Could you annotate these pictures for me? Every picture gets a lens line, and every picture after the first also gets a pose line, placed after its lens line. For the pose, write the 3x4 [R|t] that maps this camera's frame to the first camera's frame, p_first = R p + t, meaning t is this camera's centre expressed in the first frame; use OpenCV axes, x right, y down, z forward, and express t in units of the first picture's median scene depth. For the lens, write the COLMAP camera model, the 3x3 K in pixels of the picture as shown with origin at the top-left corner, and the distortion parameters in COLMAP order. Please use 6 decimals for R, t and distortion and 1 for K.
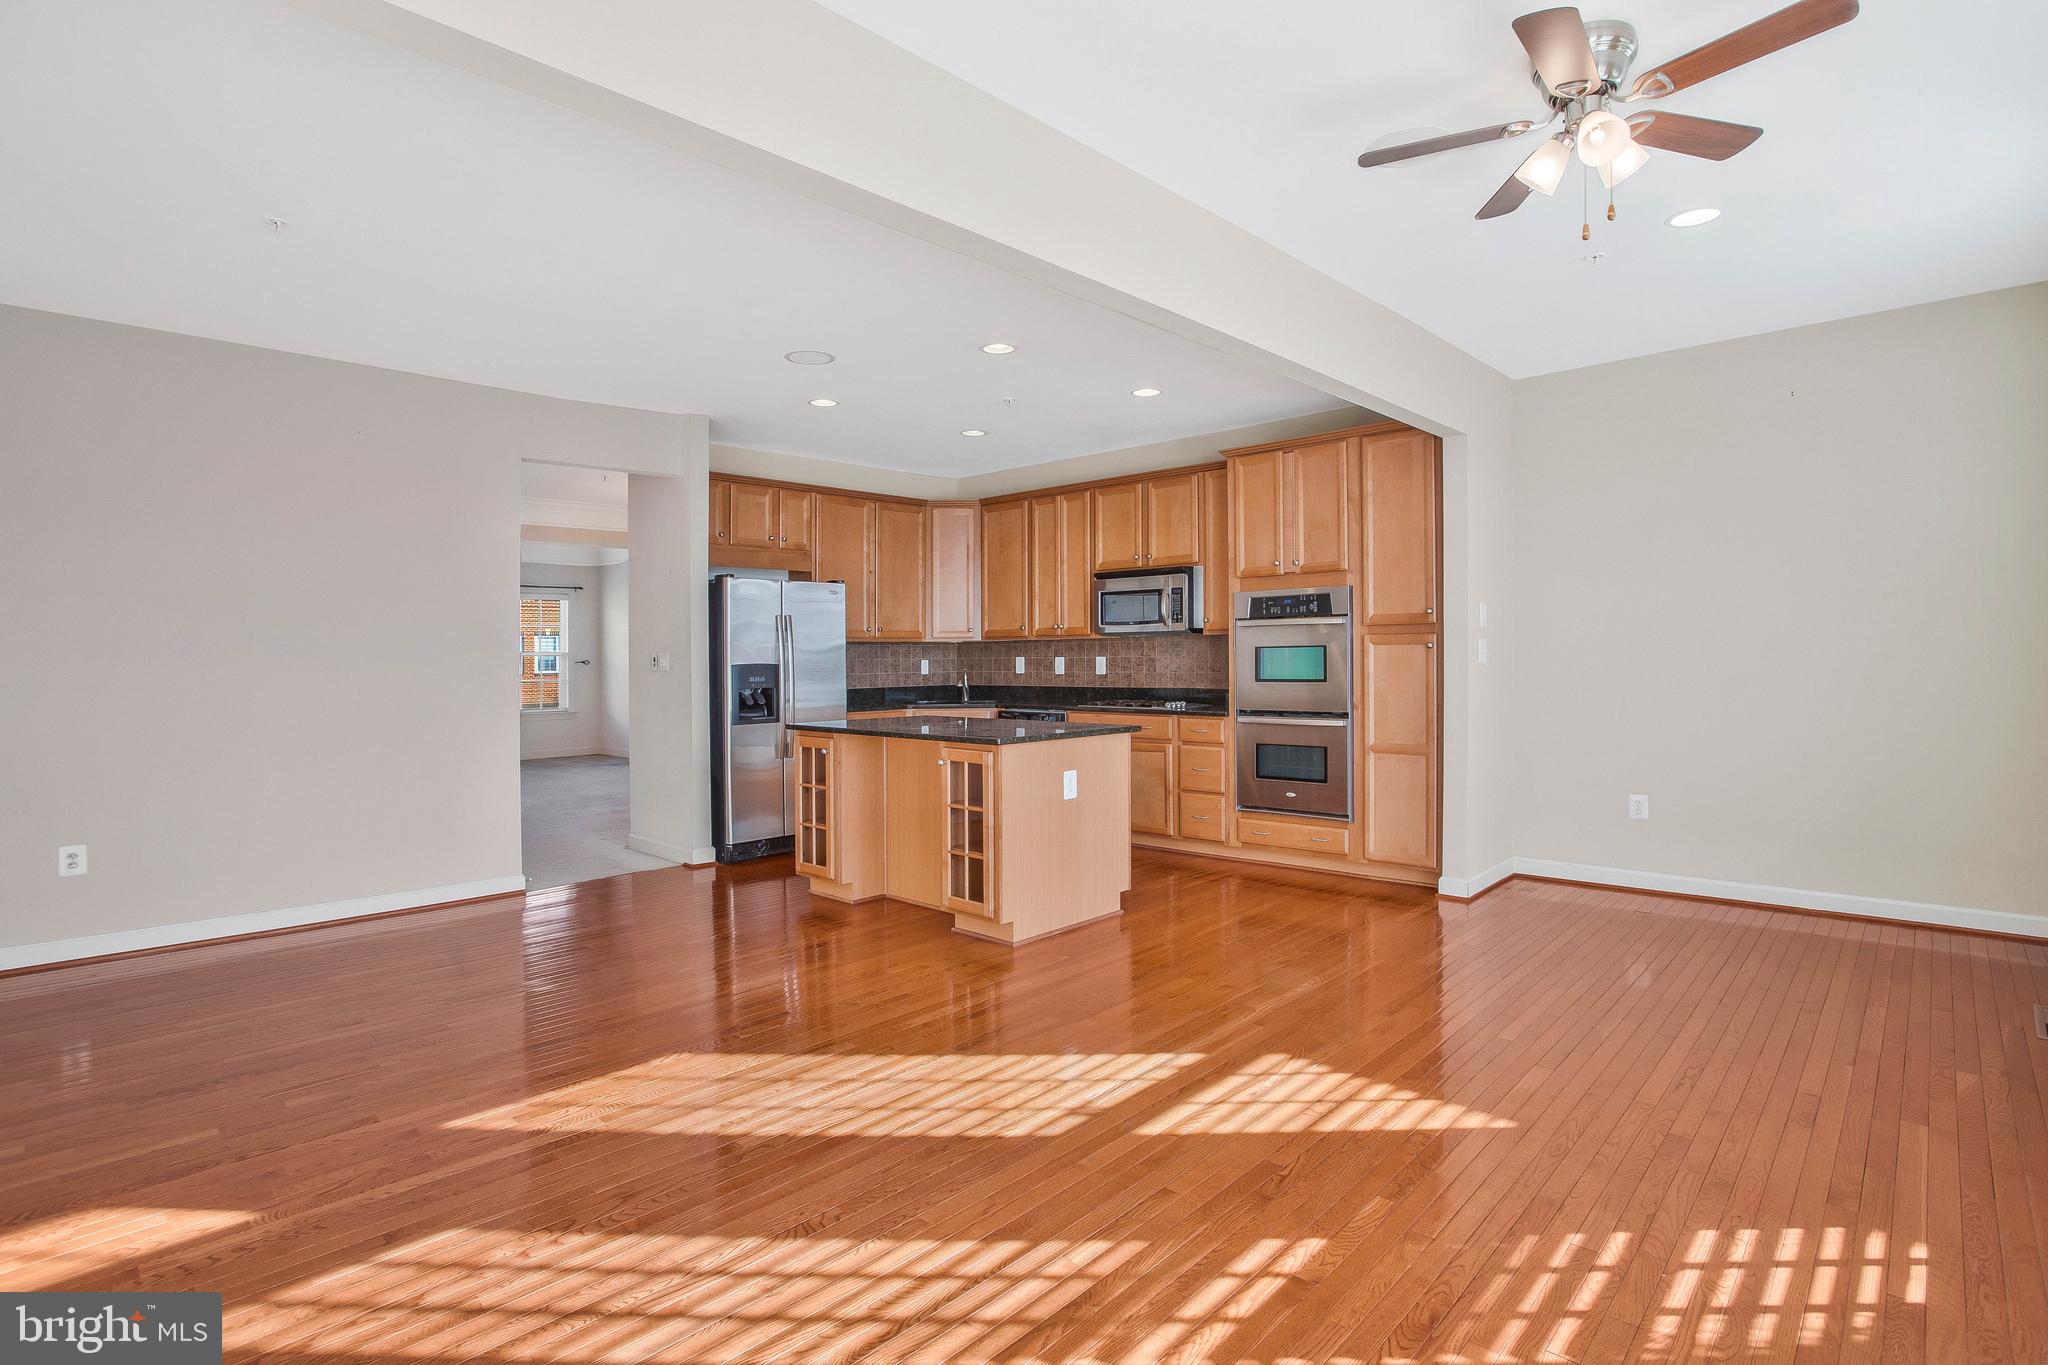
lens RADIAL K [[1012.0, 0, 1045.5], [0, 1012.0, 656.8], [0, 0, 1]] dist [-0.074026, 0.039704]
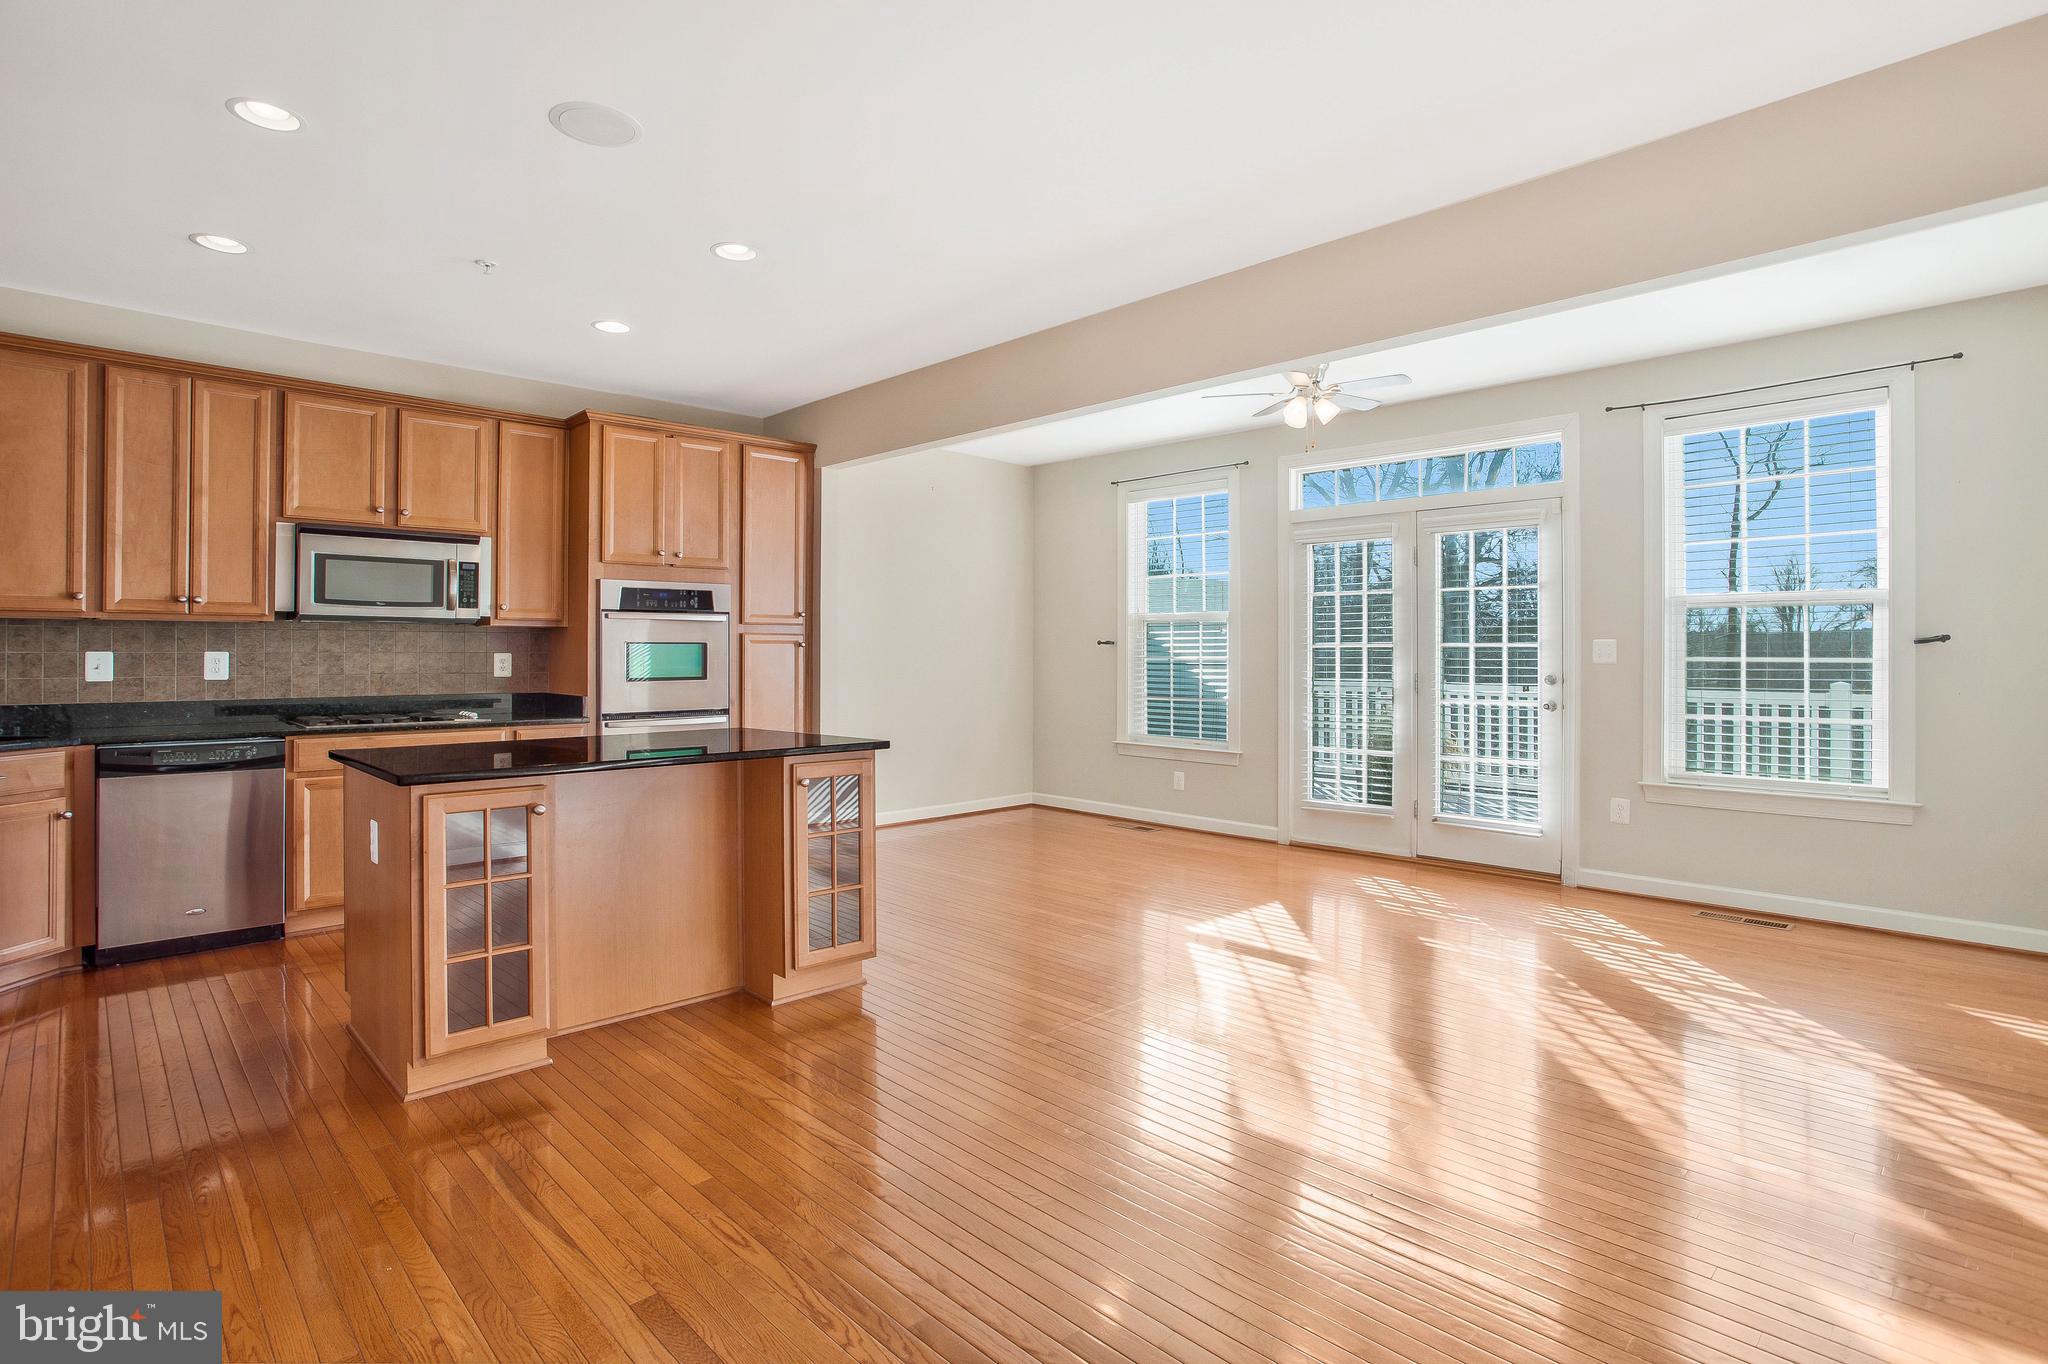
lens RADIAL K [[1003.6, 0, 1034.8], [0, 1003.6, 652.7], [0, 0, 1]] dist [-0.069897, 0.031841]
pose [[0.051537, 0.012585, 0.998592, -0.620421], [0.001114, 0.999919, -0.012659, 0.010484], [-0.998670, 0.001765, 0.051519, 0.565758]]
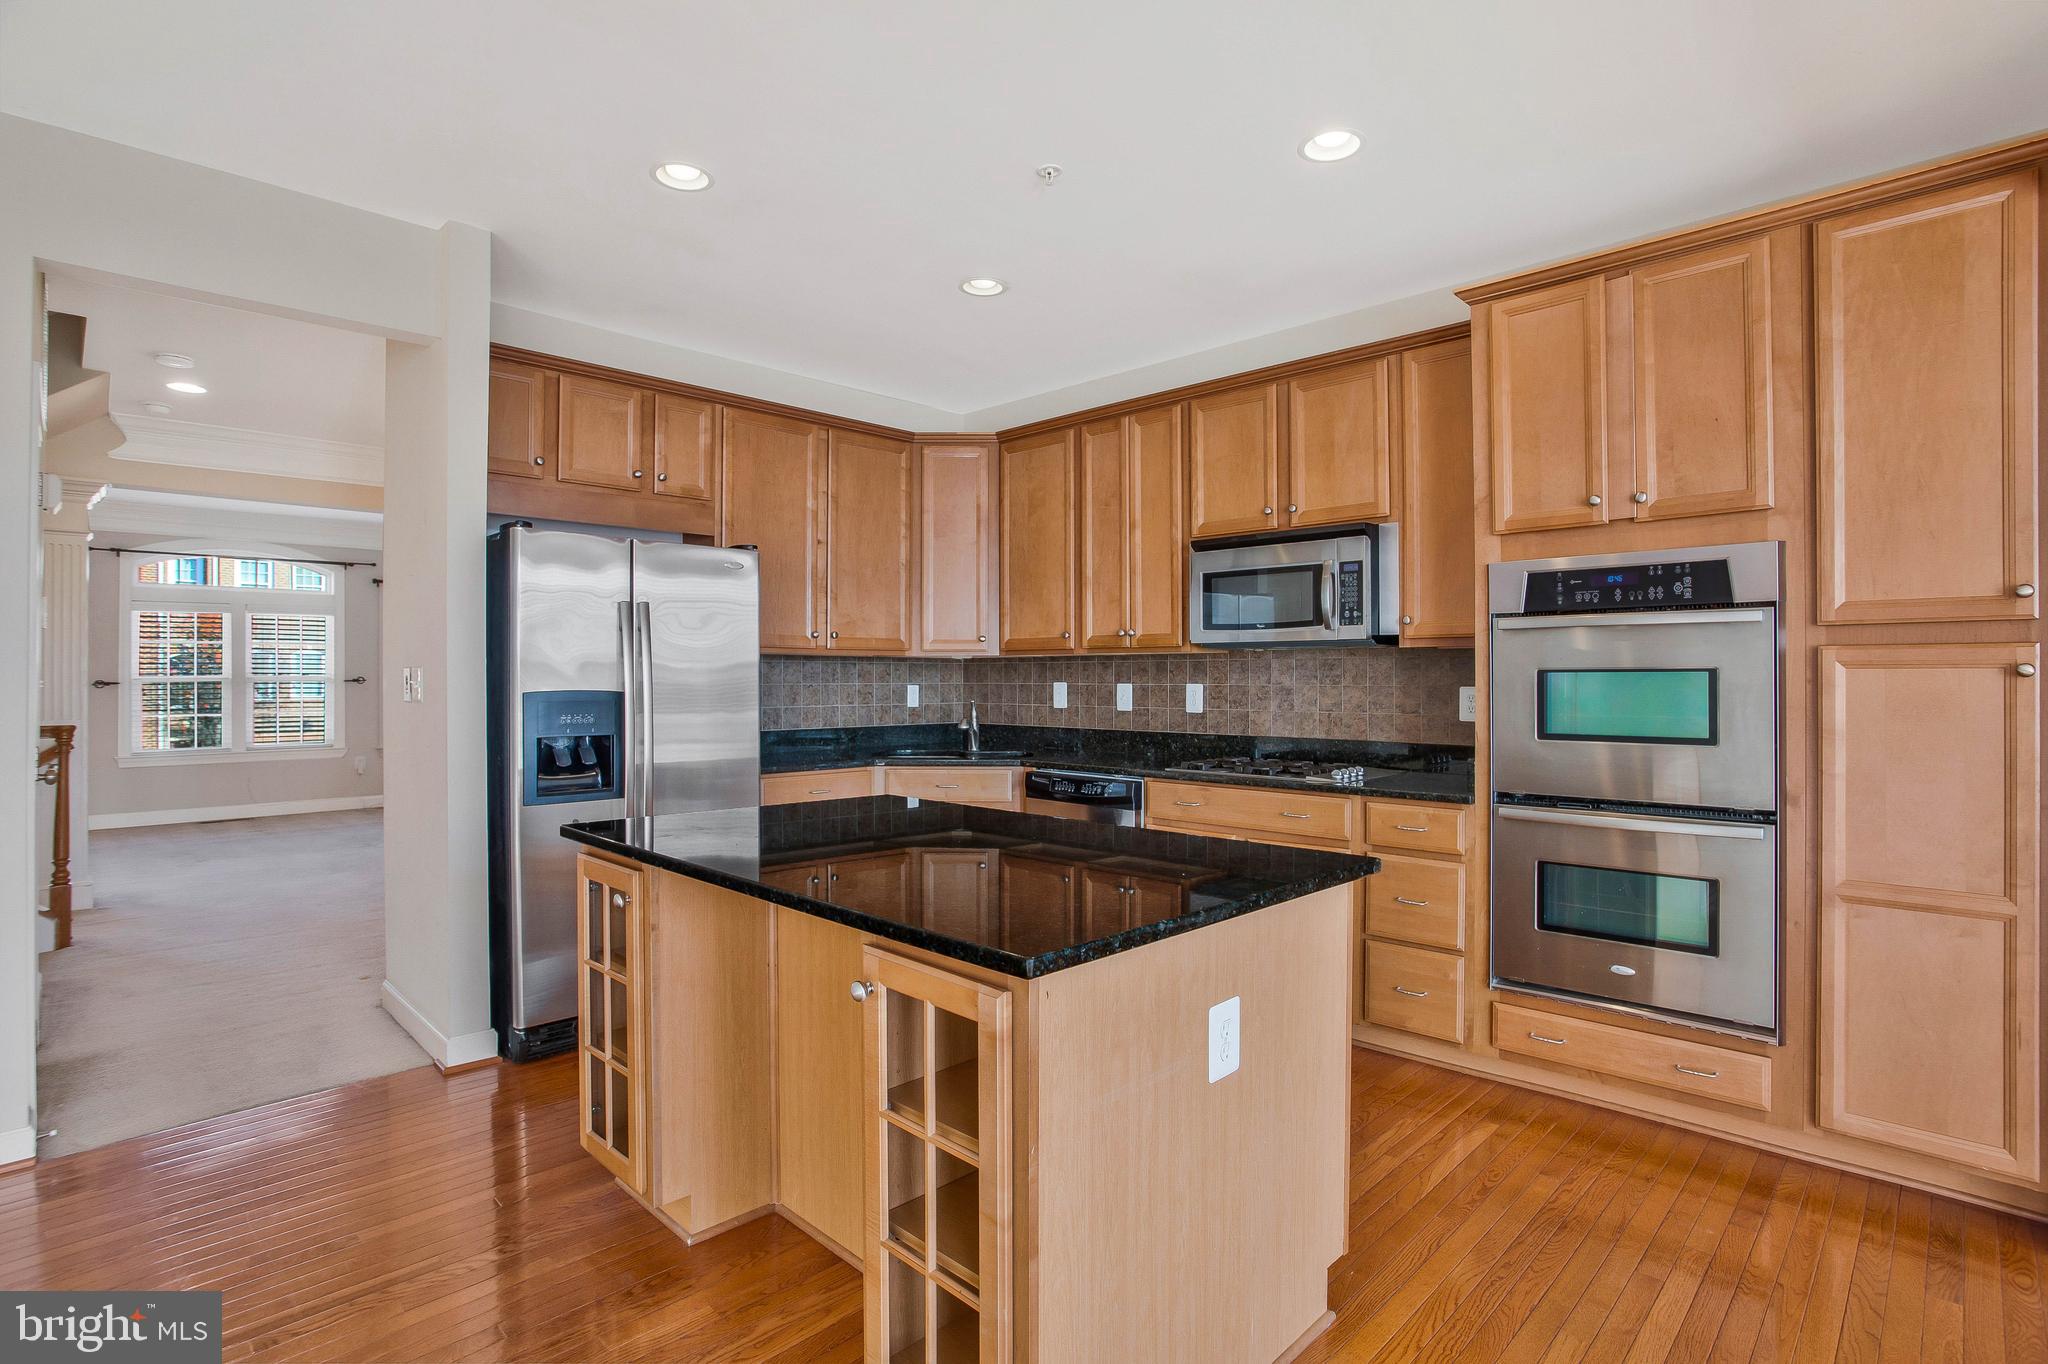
lens RADIAL K [[999.0, 0, 1048.4], [0, 999.0, 677.5], [0, 0, 1]] dist [-0.064983, 0.032155]
pose [[0.999693, 0.011669, -0.021851, -0.024256], [-0.011714, 0.999930, -0.001912, -0.002097], [0.021827, 0.002168, 0.999759, 0.479643]]
